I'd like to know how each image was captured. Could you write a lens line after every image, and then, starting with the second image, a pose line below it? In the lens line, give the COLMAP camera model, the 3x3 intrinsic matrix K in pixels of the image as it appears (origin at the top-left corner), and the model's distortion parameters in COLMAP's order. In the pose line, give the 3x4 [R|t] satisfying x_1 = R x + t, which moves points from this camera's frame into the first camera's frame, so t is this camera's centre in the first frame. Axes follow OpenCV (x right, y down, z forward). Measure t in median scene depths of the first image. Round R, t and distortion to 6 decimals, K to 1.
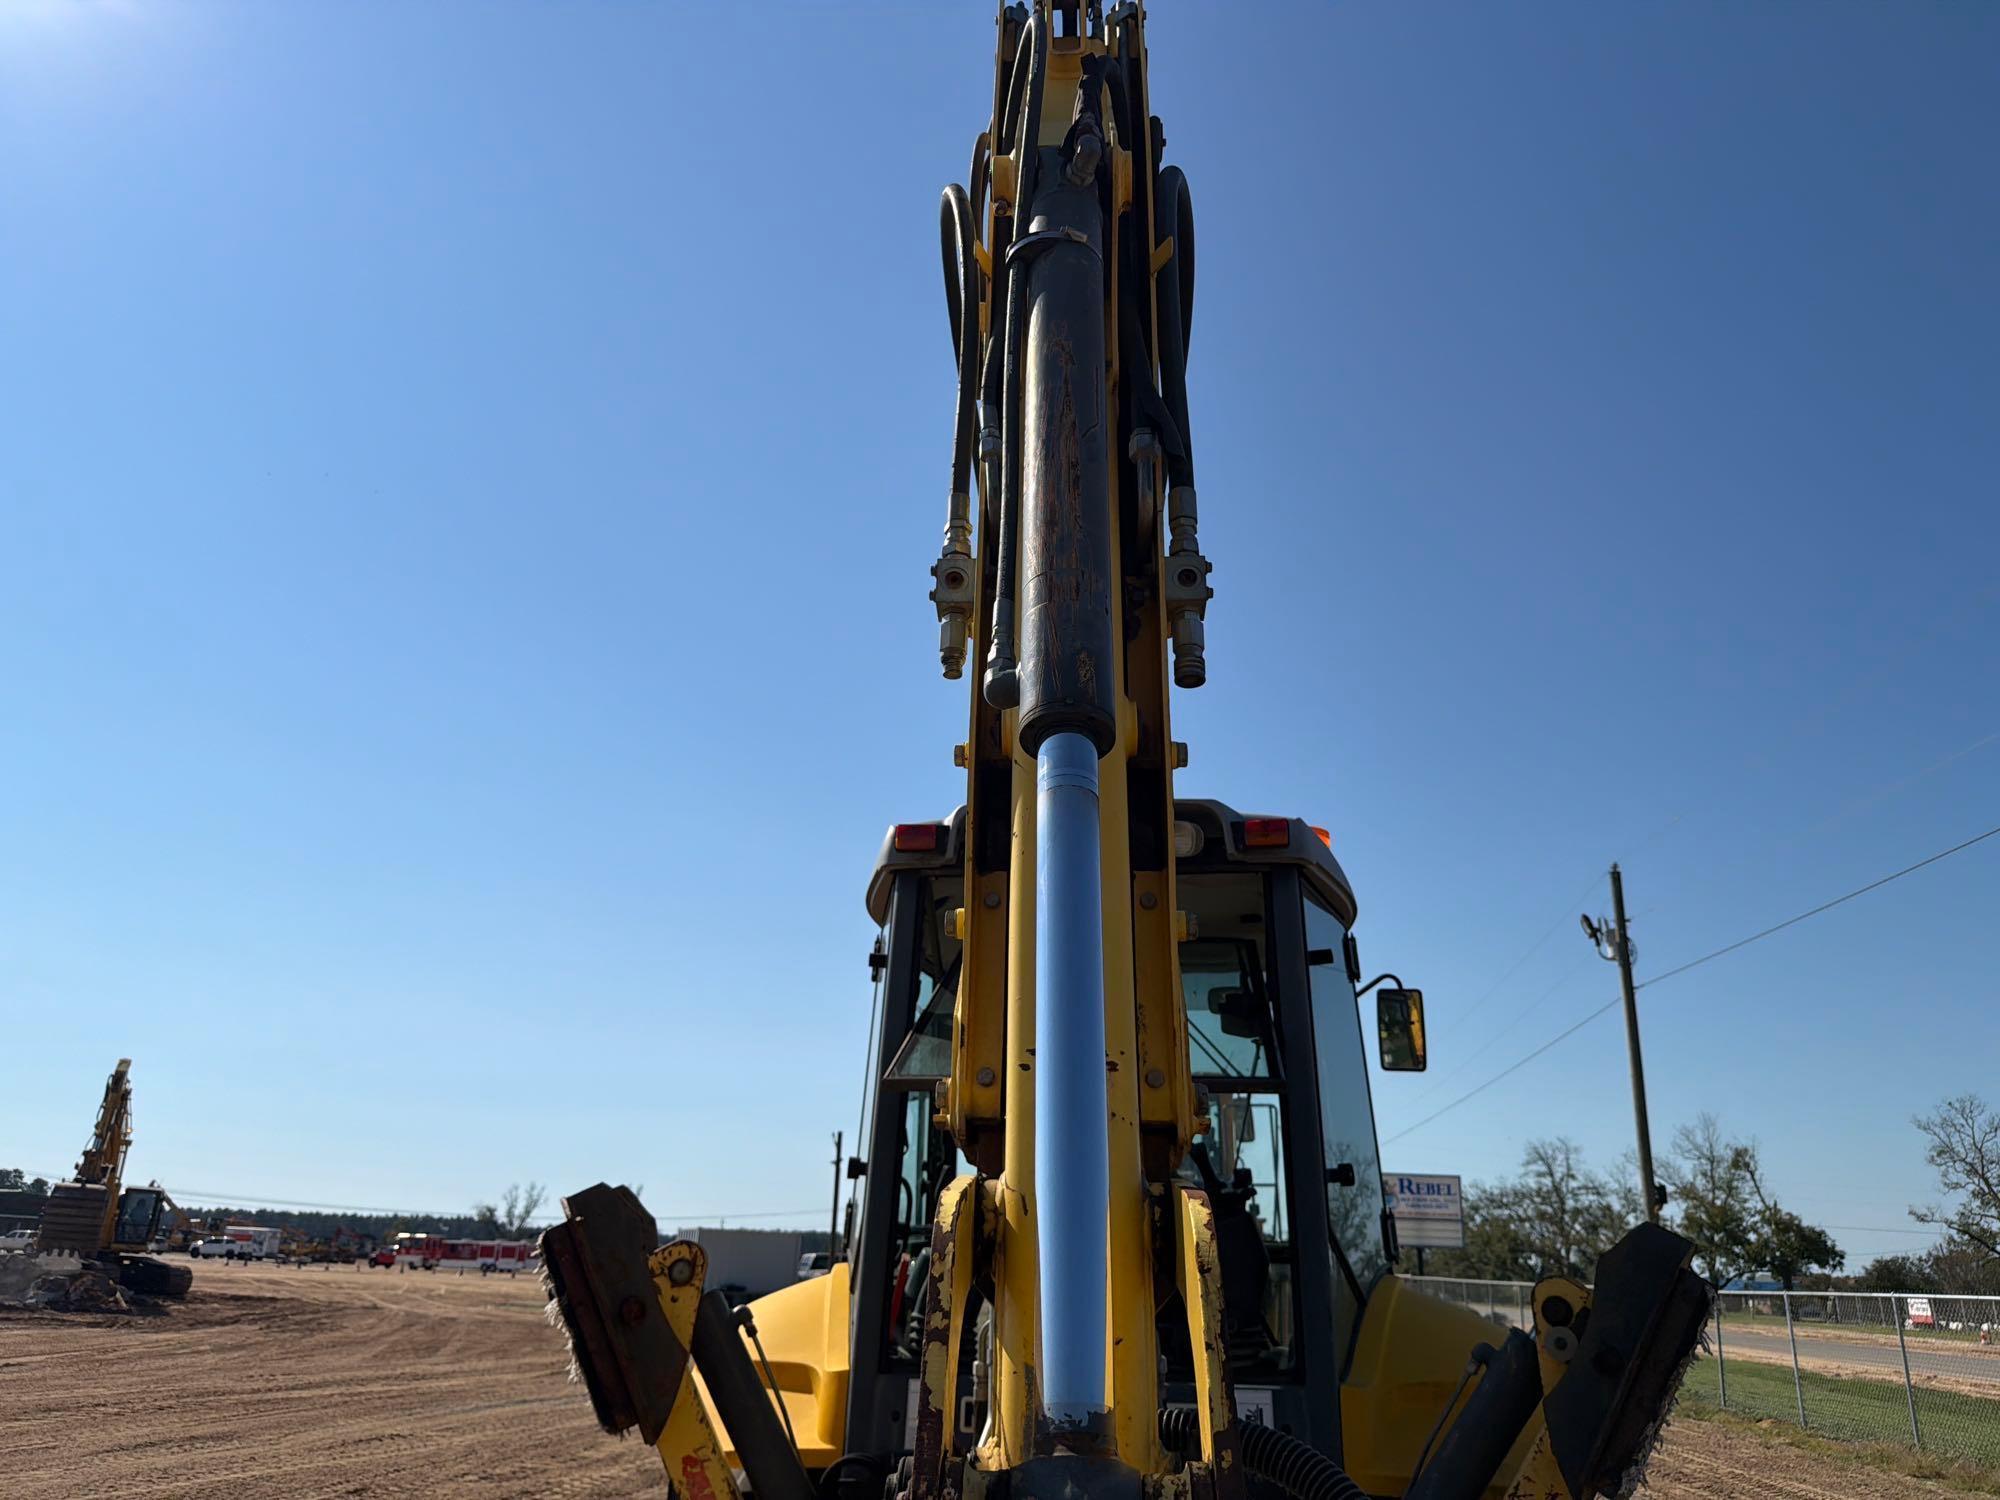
lens RADIAL K [[1431.0, 0, 982.1], [0, 1431.0, 739.2], [0, 0, 1]] dist [0.000186, -0.007427]
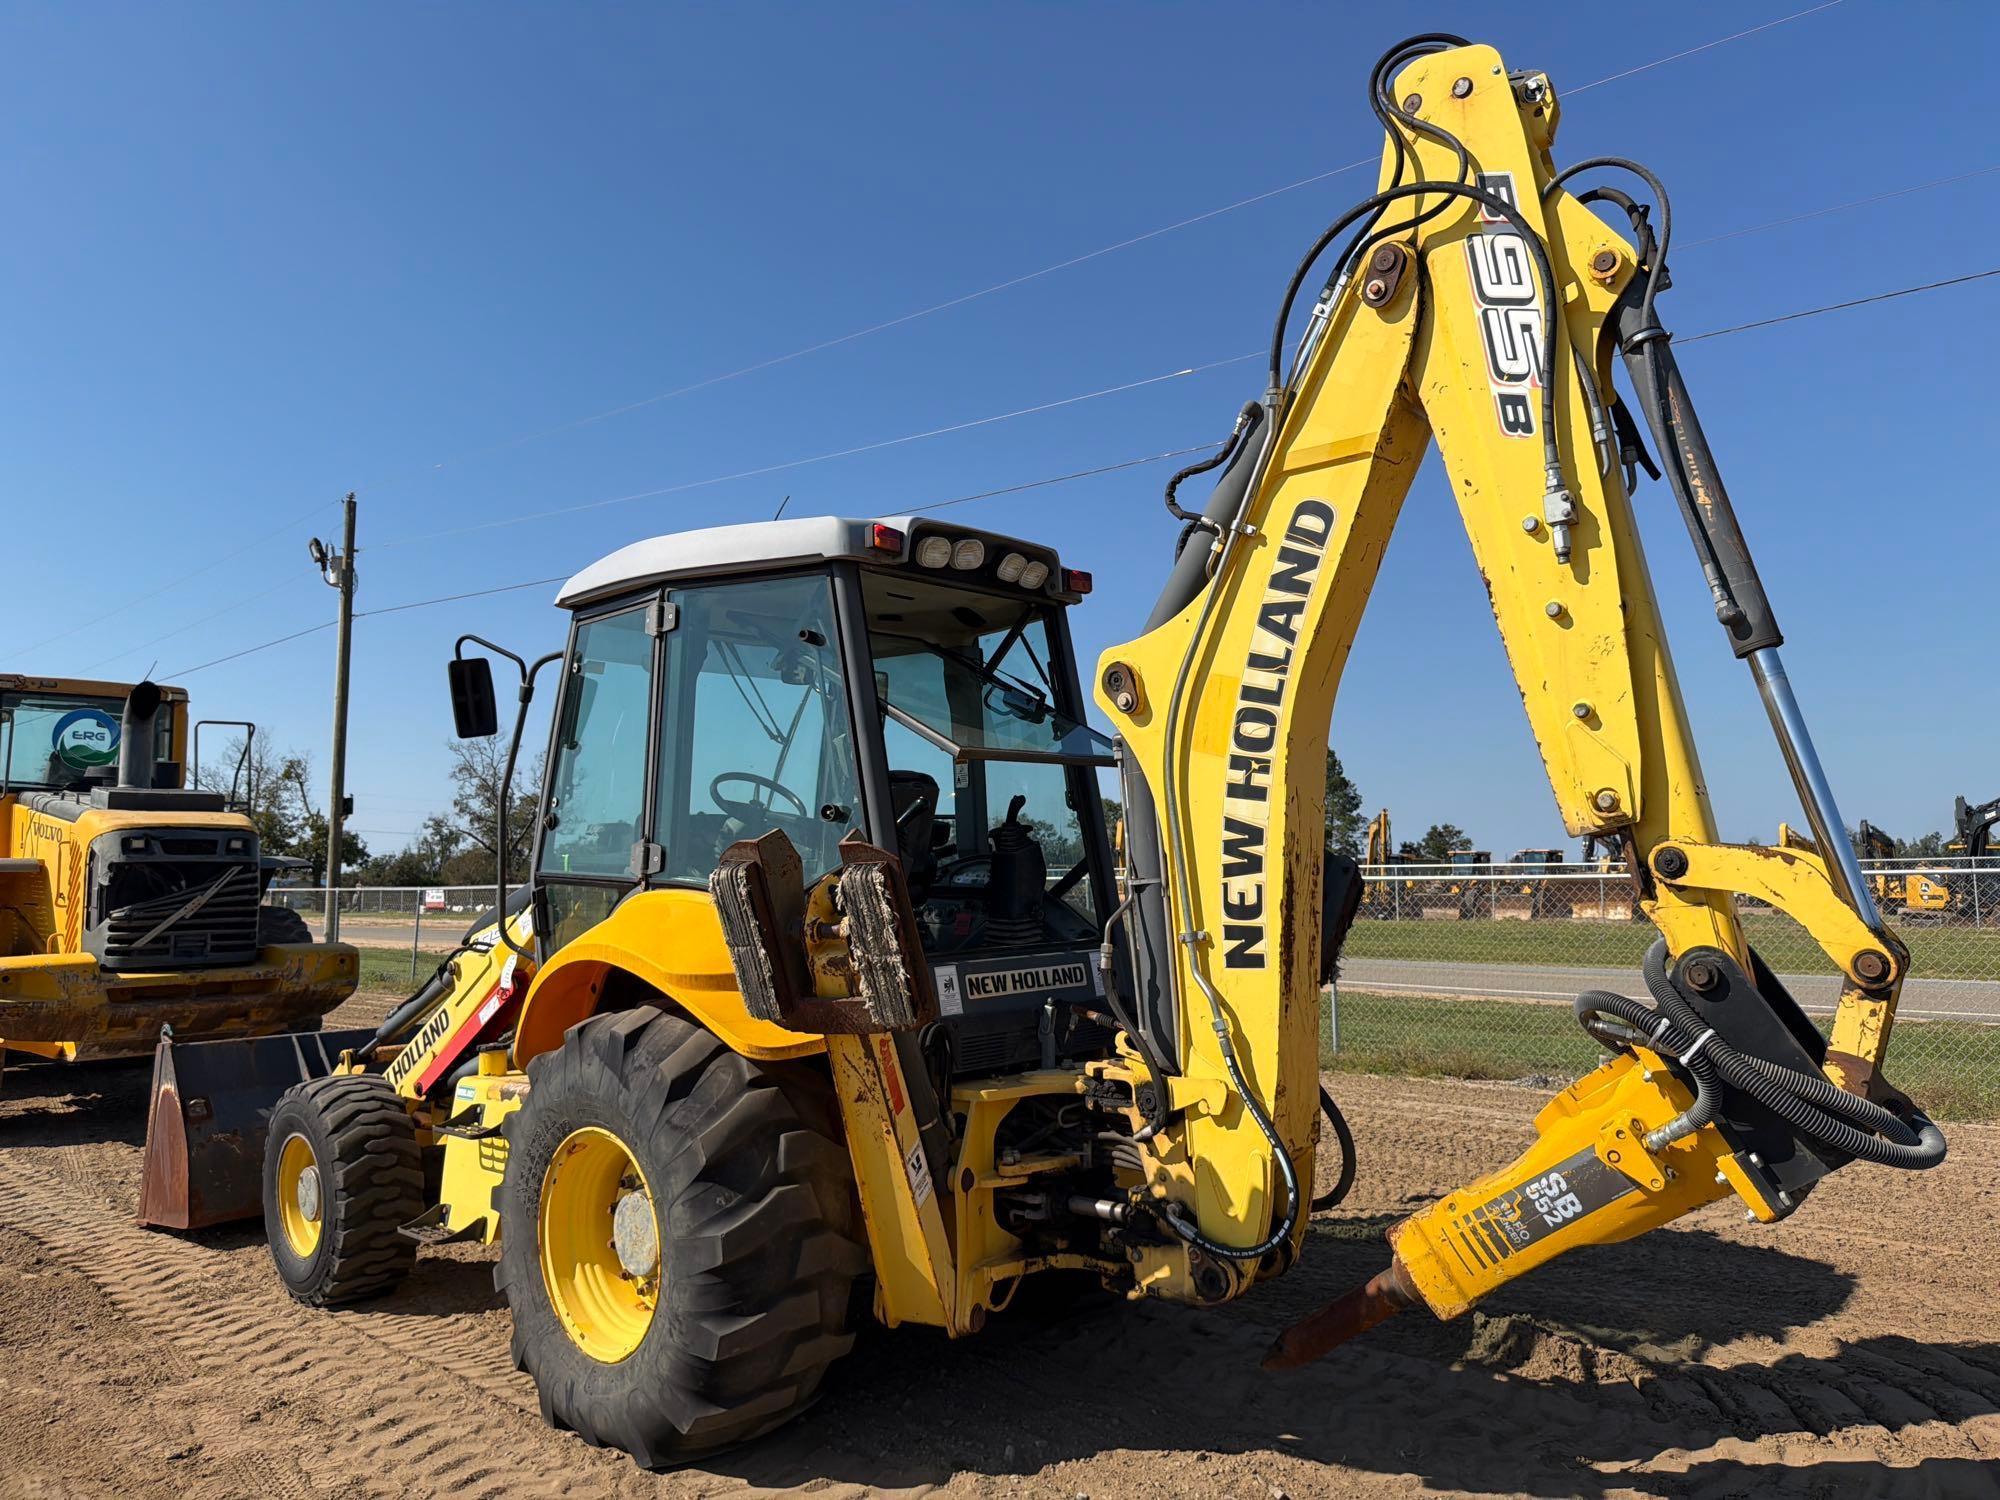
lens RADIAL K [[1417.1, 0, 1002.2], [0, 1417.1, 684.2], [0, 0, 1]] dist [0.082489, -0.202447]
pose [[0.571918, 0.067627, 0.817518, -0.284274], [-0.249501, 0.963721, 0.094825, 0.015139], [-0.781447, -0.258203, 0.568043, 0.072407]]
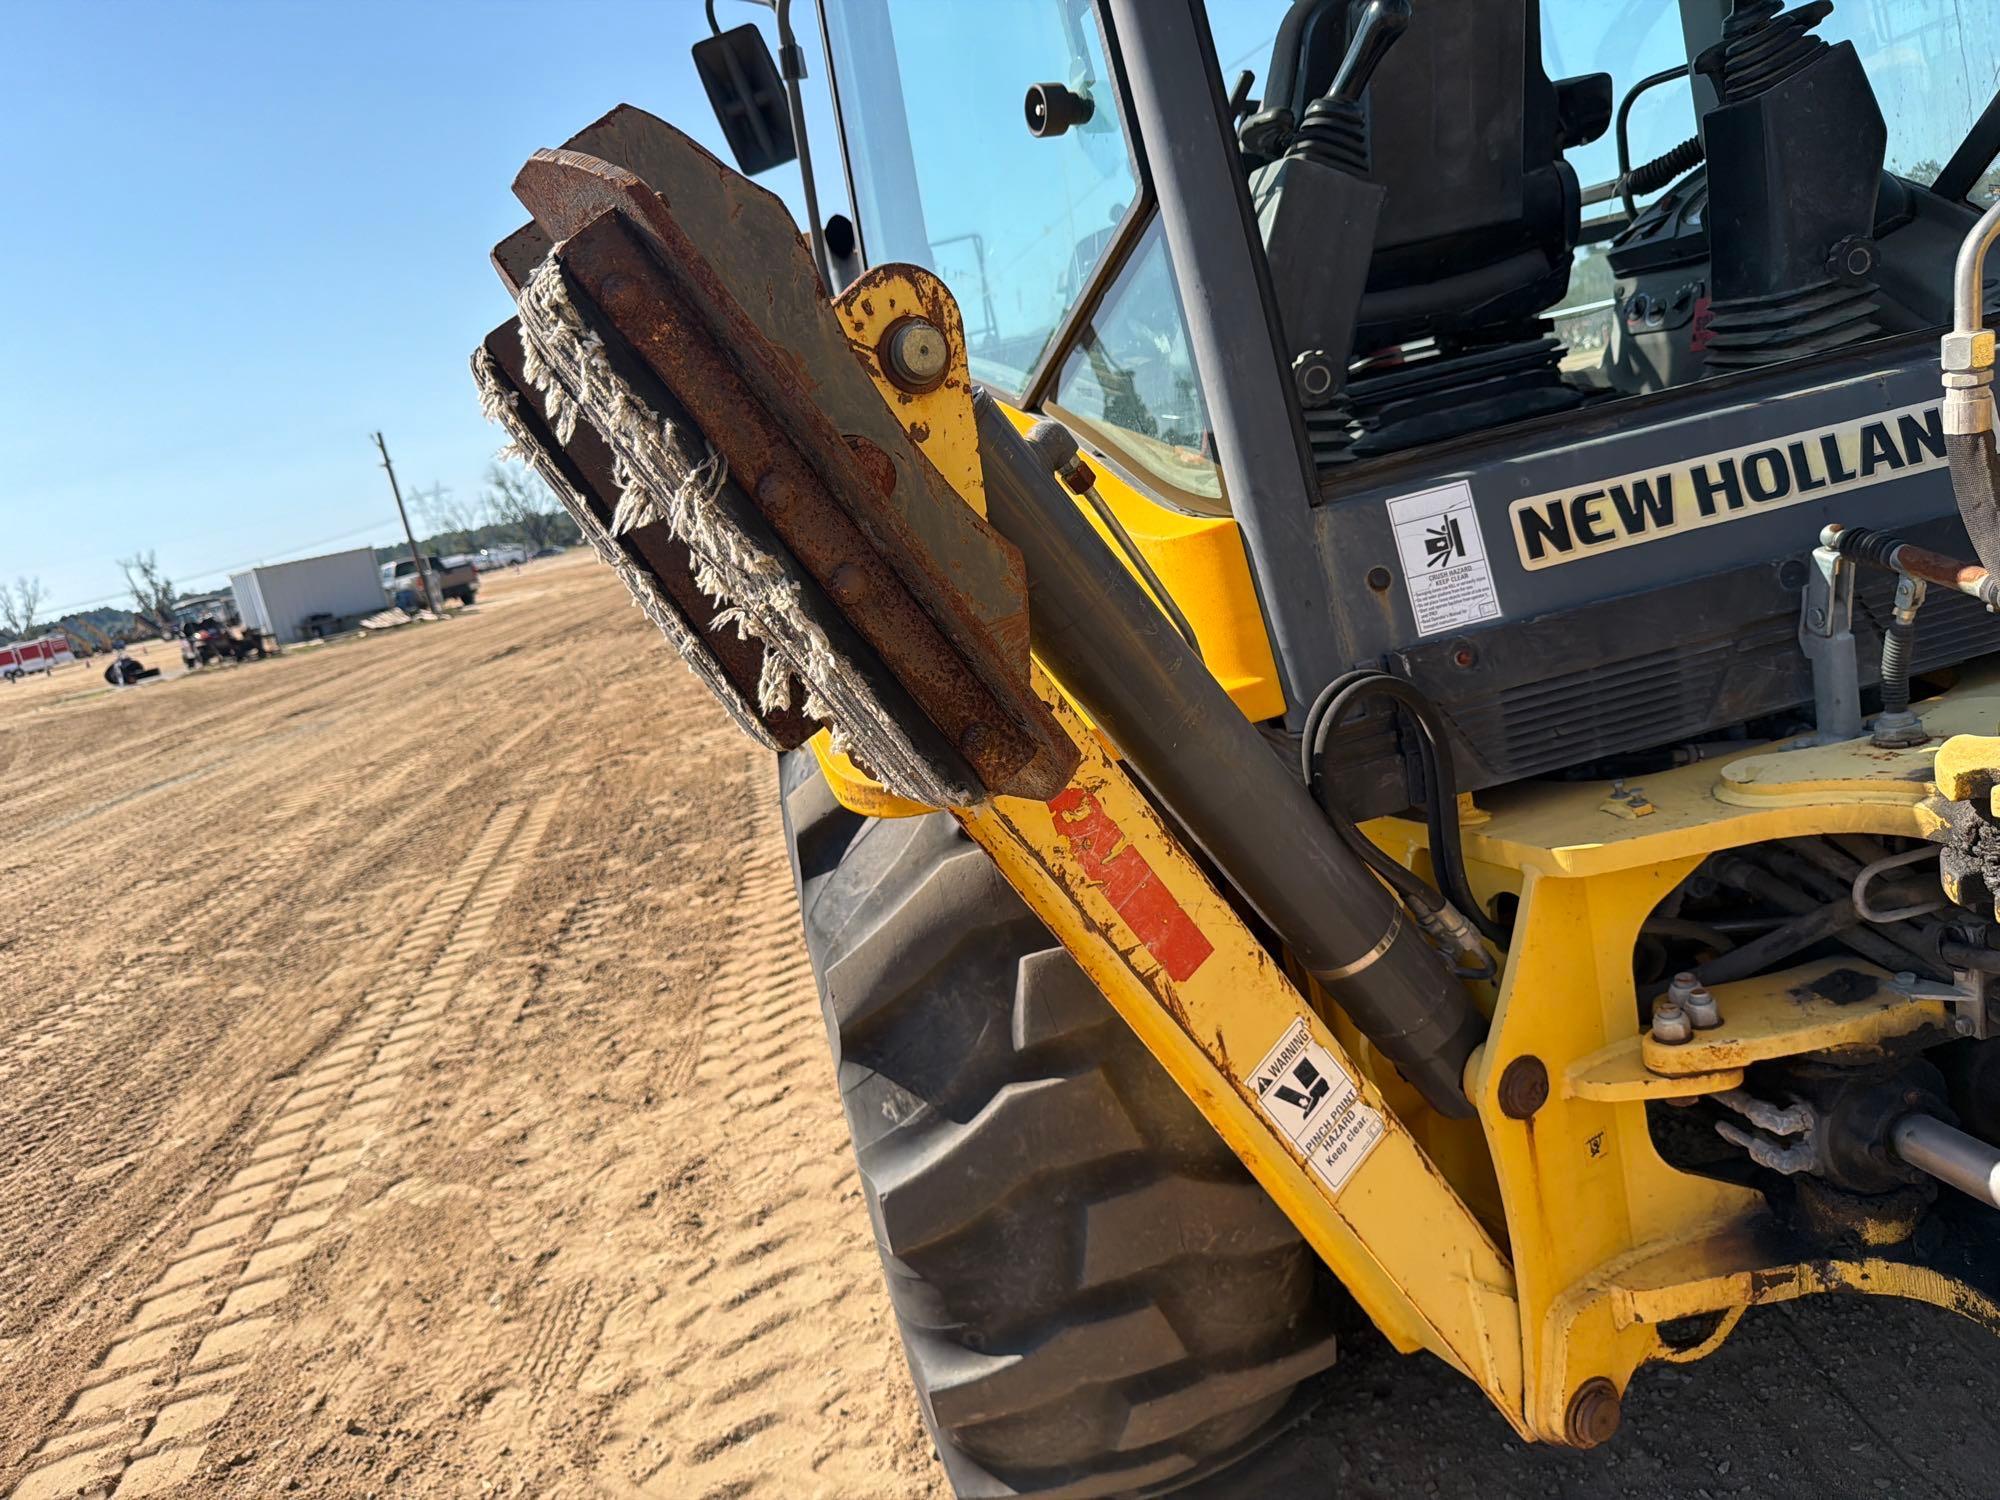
lens RADIAL K [[1440.0, 0, 1001.4], [0, 1440.0, 746.3], [0, 0, 1]] dist [0.004784, -0.016953]
pose [[0.925553, -0.285238, 0.248978, -0.076219], [0.118870, 0.843266, 0.524187, 0.068443], [-0.359473, -0.455567, 0.814394, 0.167284]]
